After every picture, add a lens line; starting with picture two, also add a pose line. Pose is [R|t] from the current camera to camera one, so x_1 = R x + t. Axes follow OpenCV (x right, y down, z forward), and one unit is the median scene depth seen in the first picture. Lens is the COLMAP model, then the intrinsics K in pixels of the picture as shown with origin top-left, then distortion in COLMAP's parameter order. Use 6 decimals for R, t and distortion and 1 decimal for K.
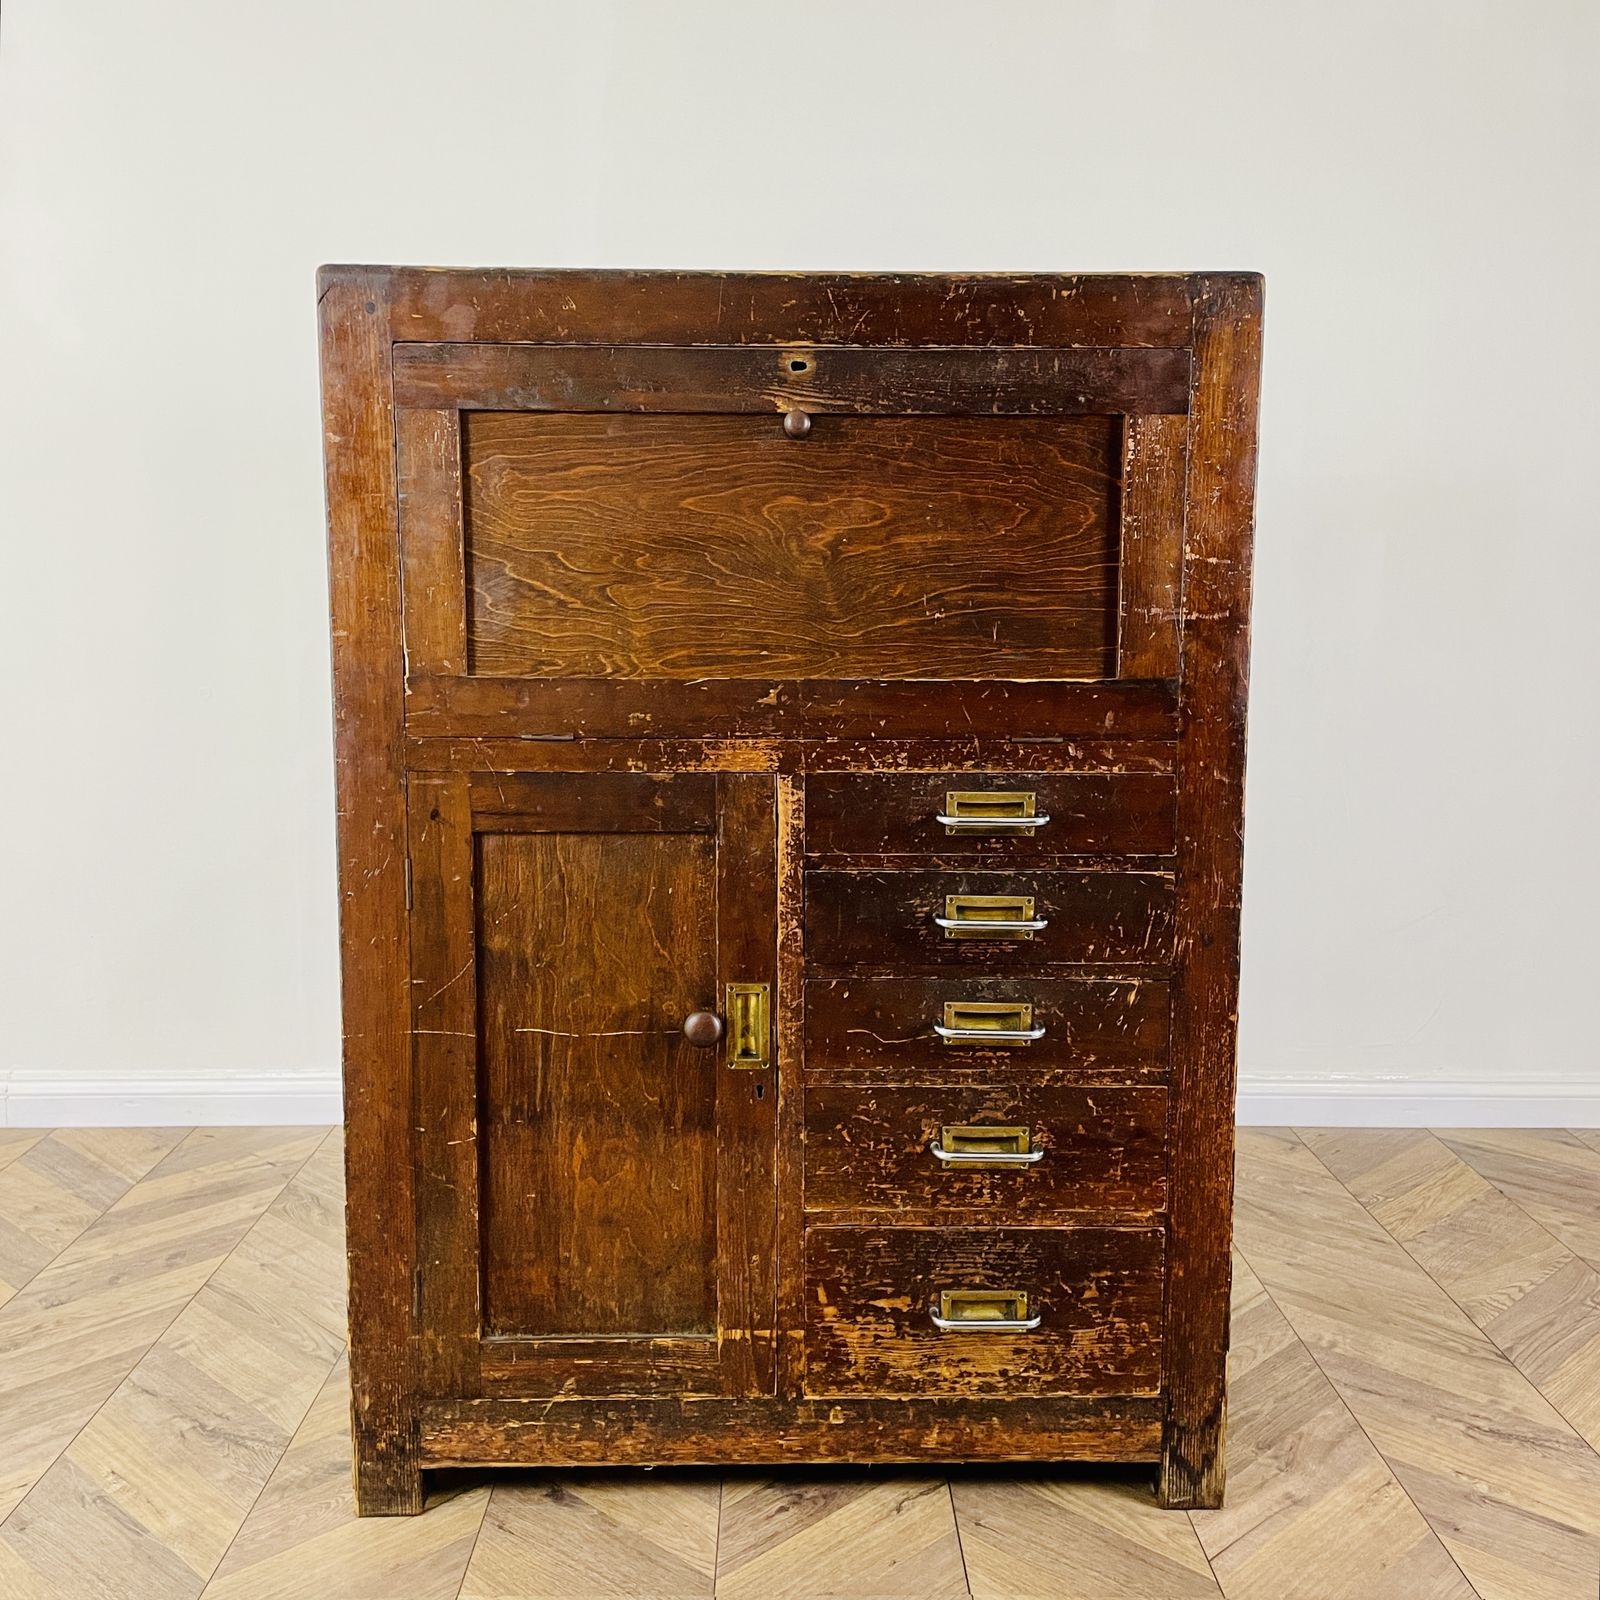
lens RADIAL K [[1628.2, 0, 791.4], [0, 1628.2, 781.4], [0, 0, 1]] dist [0.051771, 0.000000]
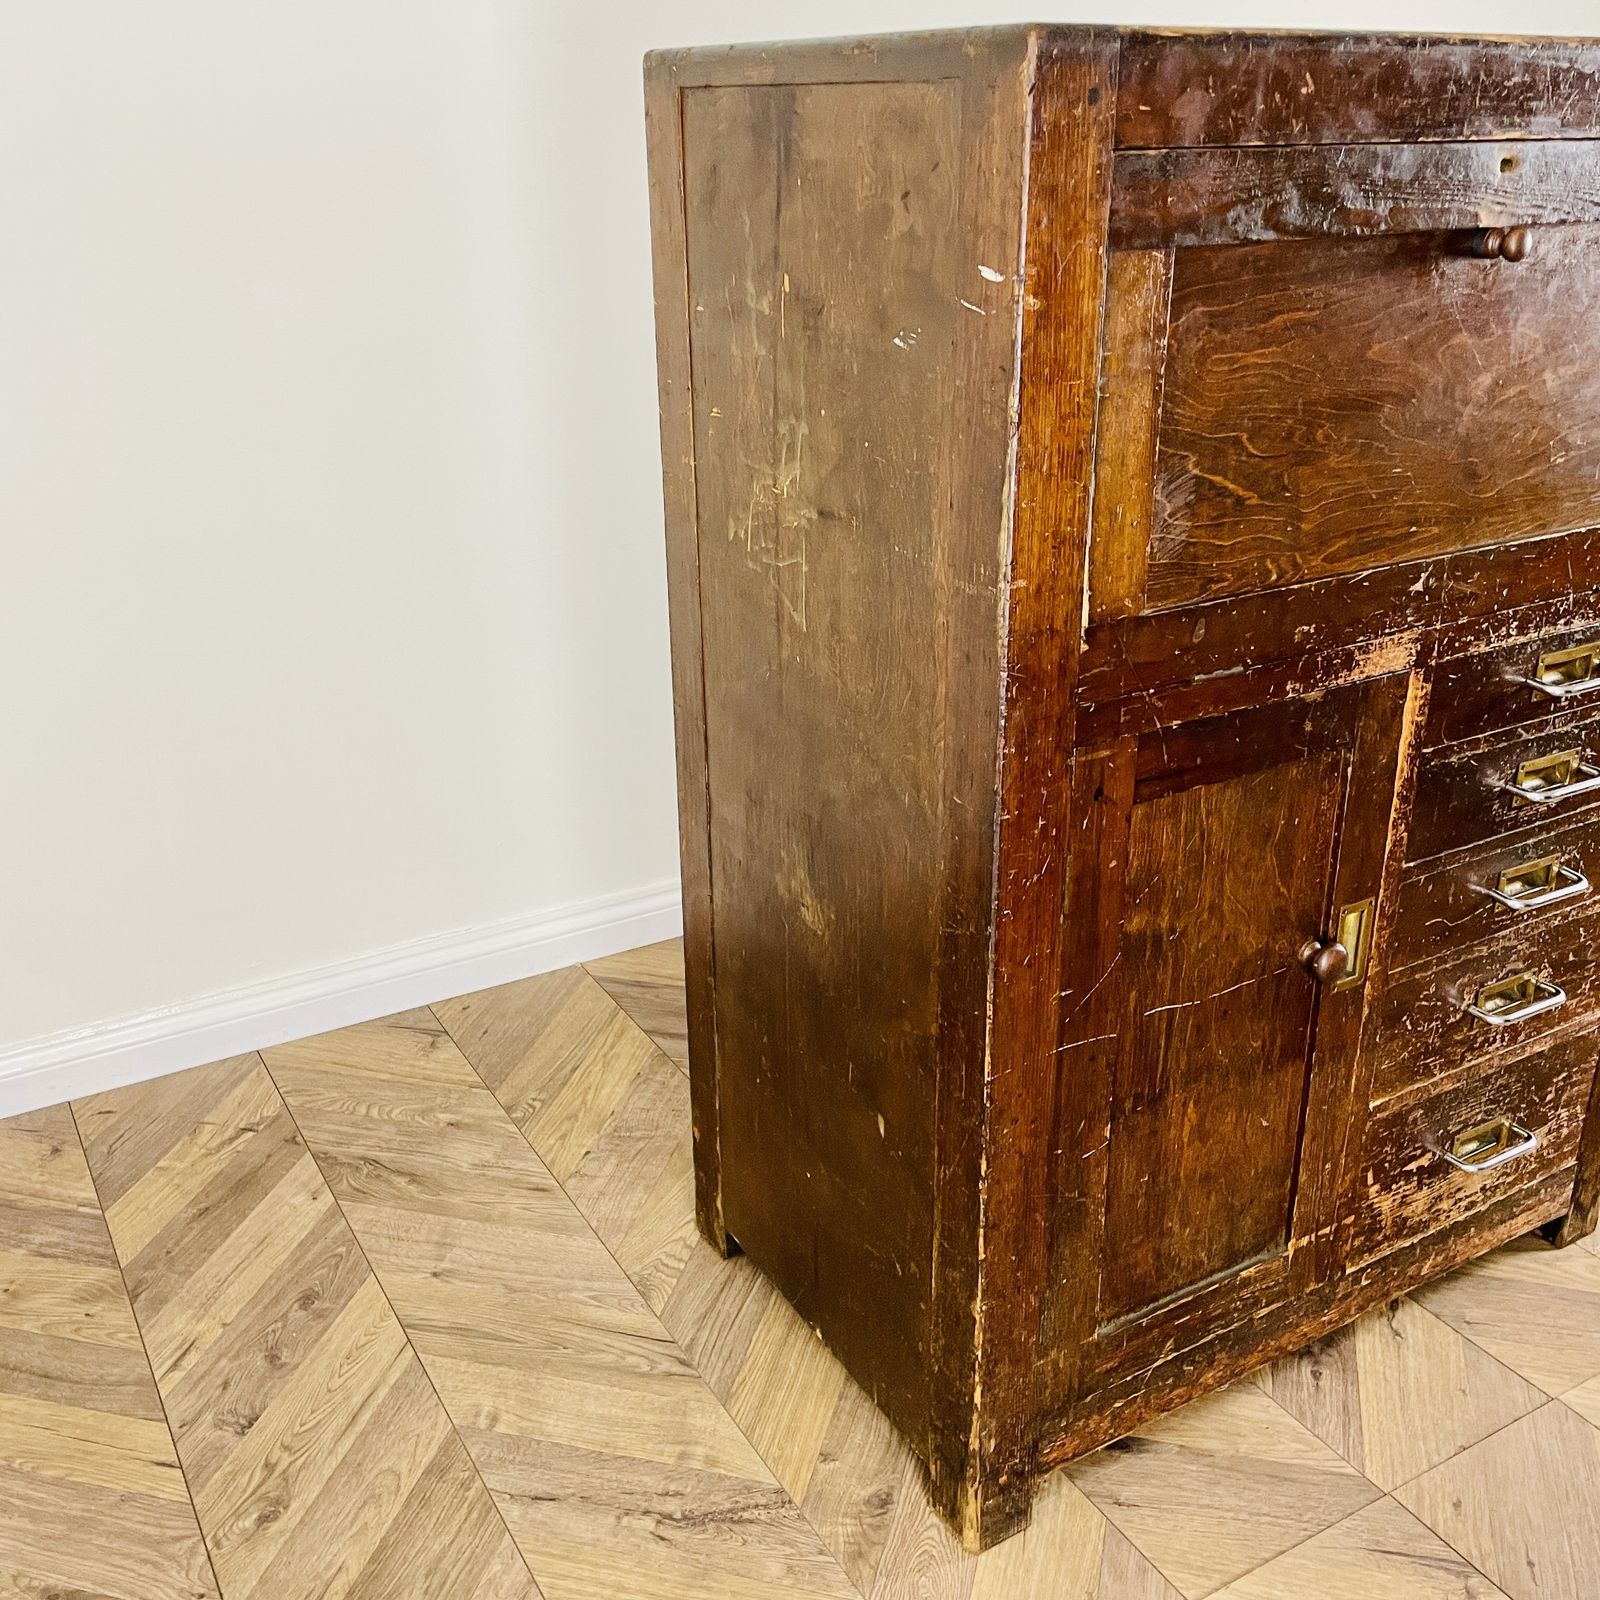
lens RADIAL K [[1628.2, 0, 826.0], [0, 1628.2, 821.1], [0, 0, 1]] dist [0.051771, 0.000000]
pose [[0.862160, -0.206941, 0.462445, -0.677639], [0.064298, 0.950088, 0.305283, -0.208109], [-0.502539, -0.233469, 0.832434, 0.409492]]
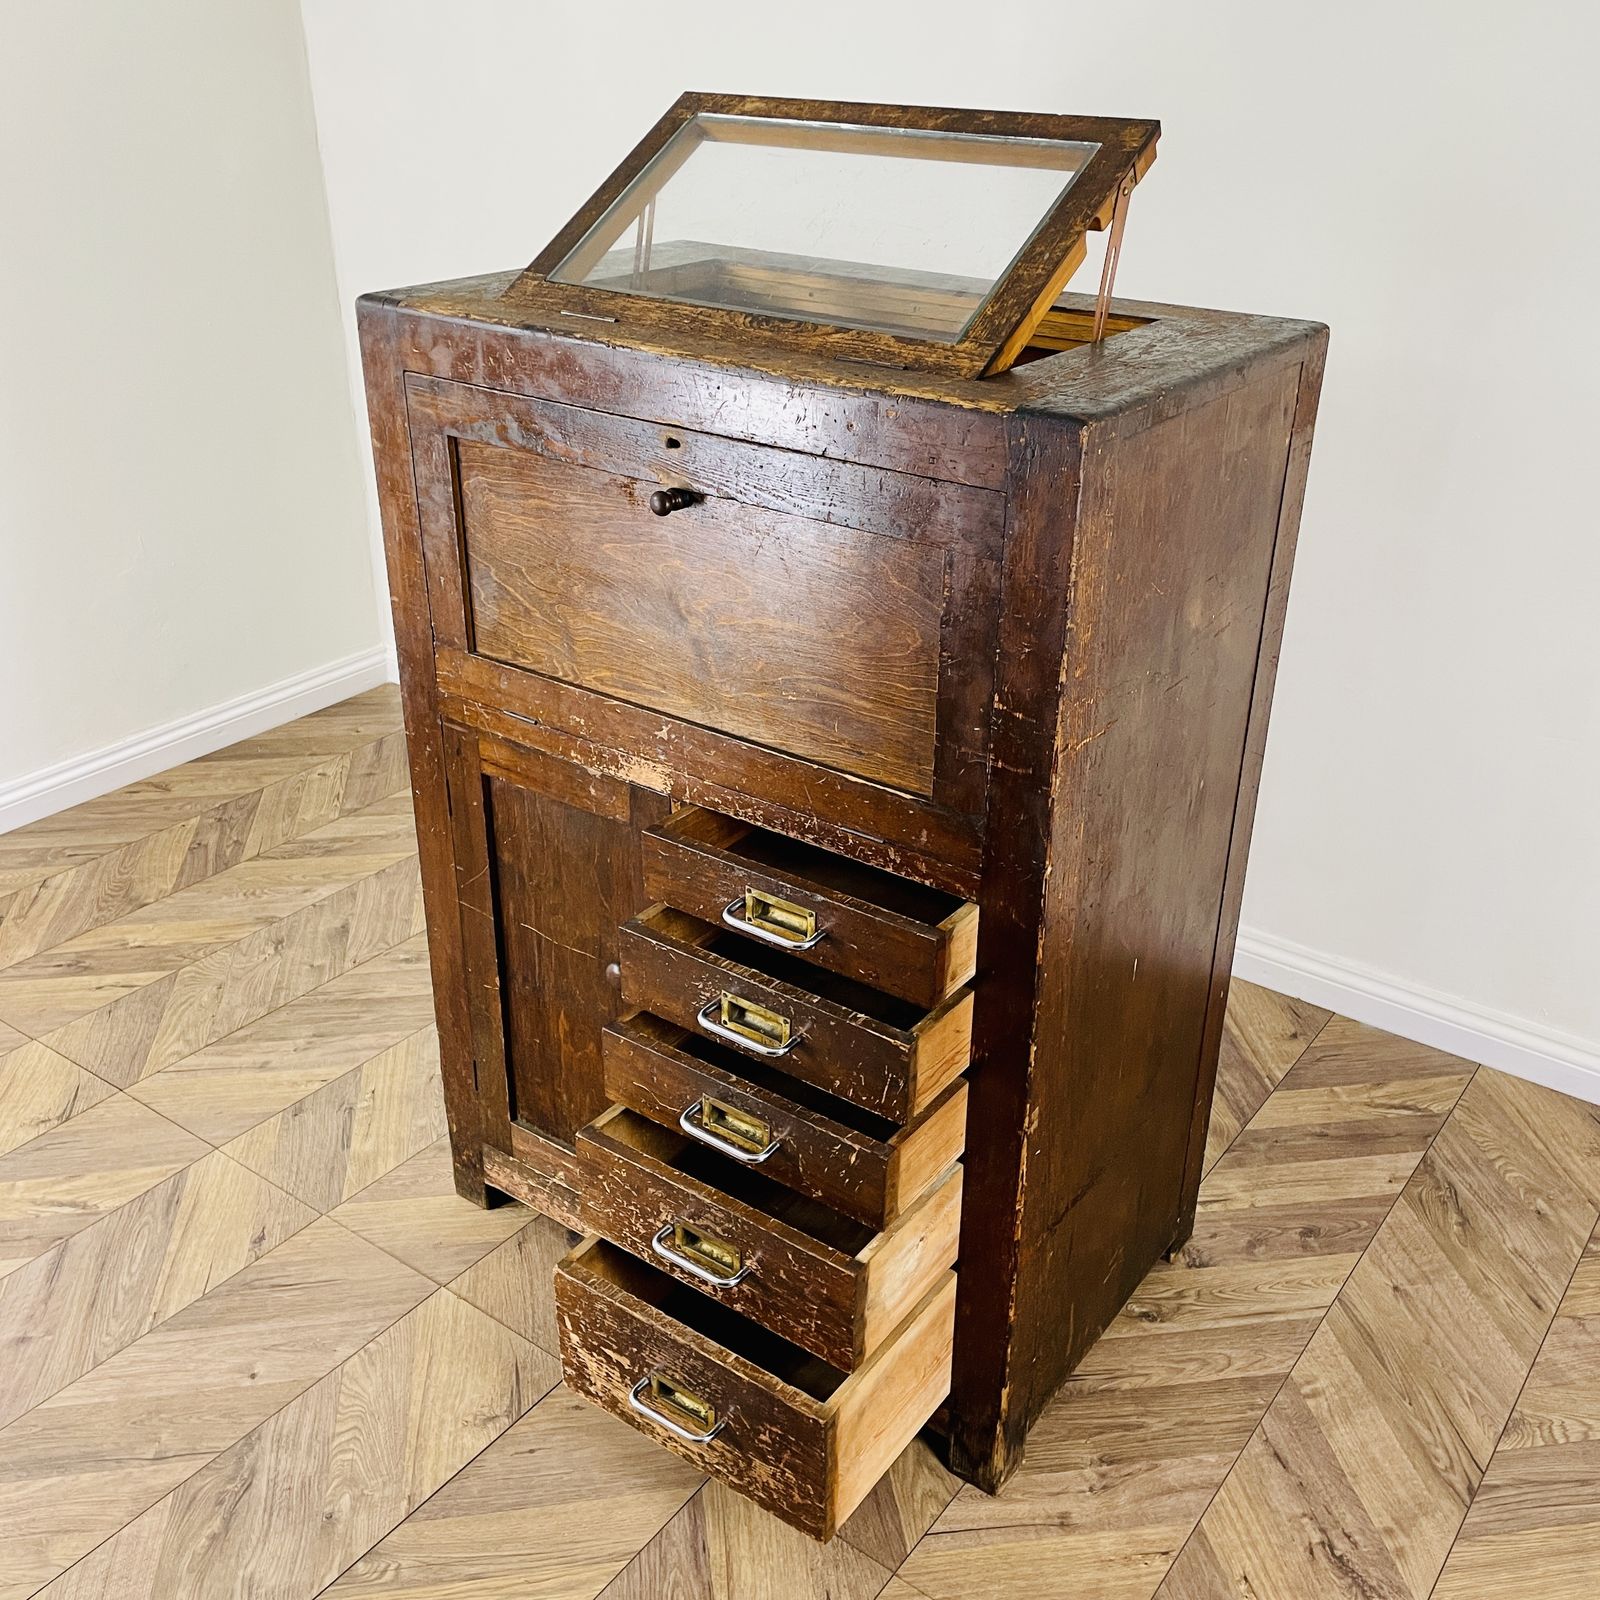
lens RADIAL K [[1628.2, 0, 816.3], [0, 1628.2, 806.1], [0, 0, 1]] dist [0.051771, 0.000000]
pose [[0.801842, 0.274578, -0.530713, 0.651261], [-0.077848, 0.928603, 0.362817, -0.402355], [0.592443, -0.249607, 0.765968, 0.200950]]
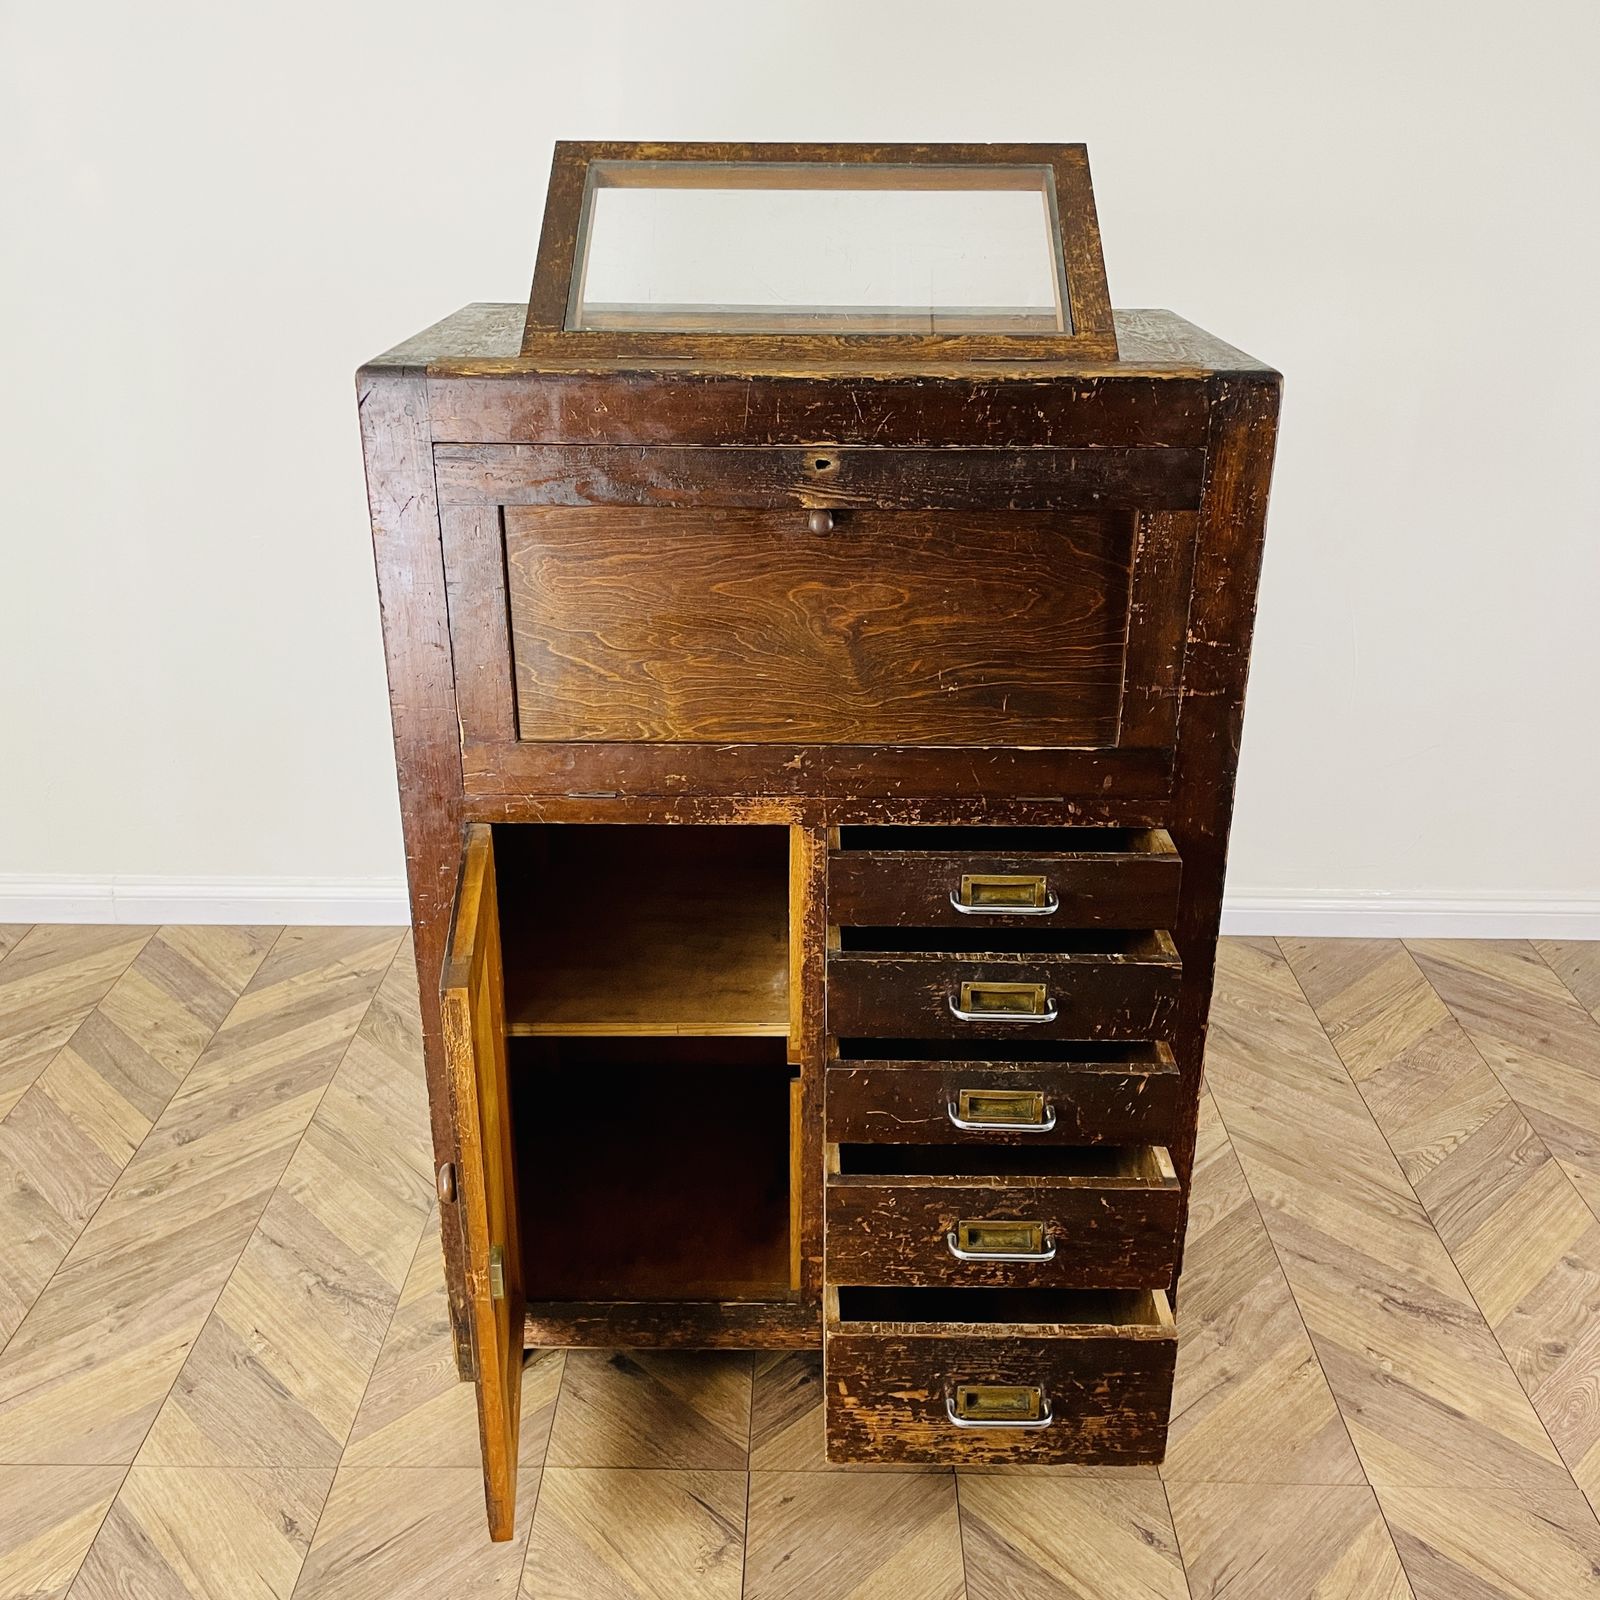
lens RADIAL K [[1628.2, 0, 794.3], [0, 1628.2, 788.9], [0, 0, 1]] dist [0.051771, 0.000000]
pose [[0.999669, 0.009507, -0.023897, 0.012319], [-0.002516, 0.960864, 0.277009, -0.327142], [0.025595, -0.276858, 0.960570, -0.048110]]
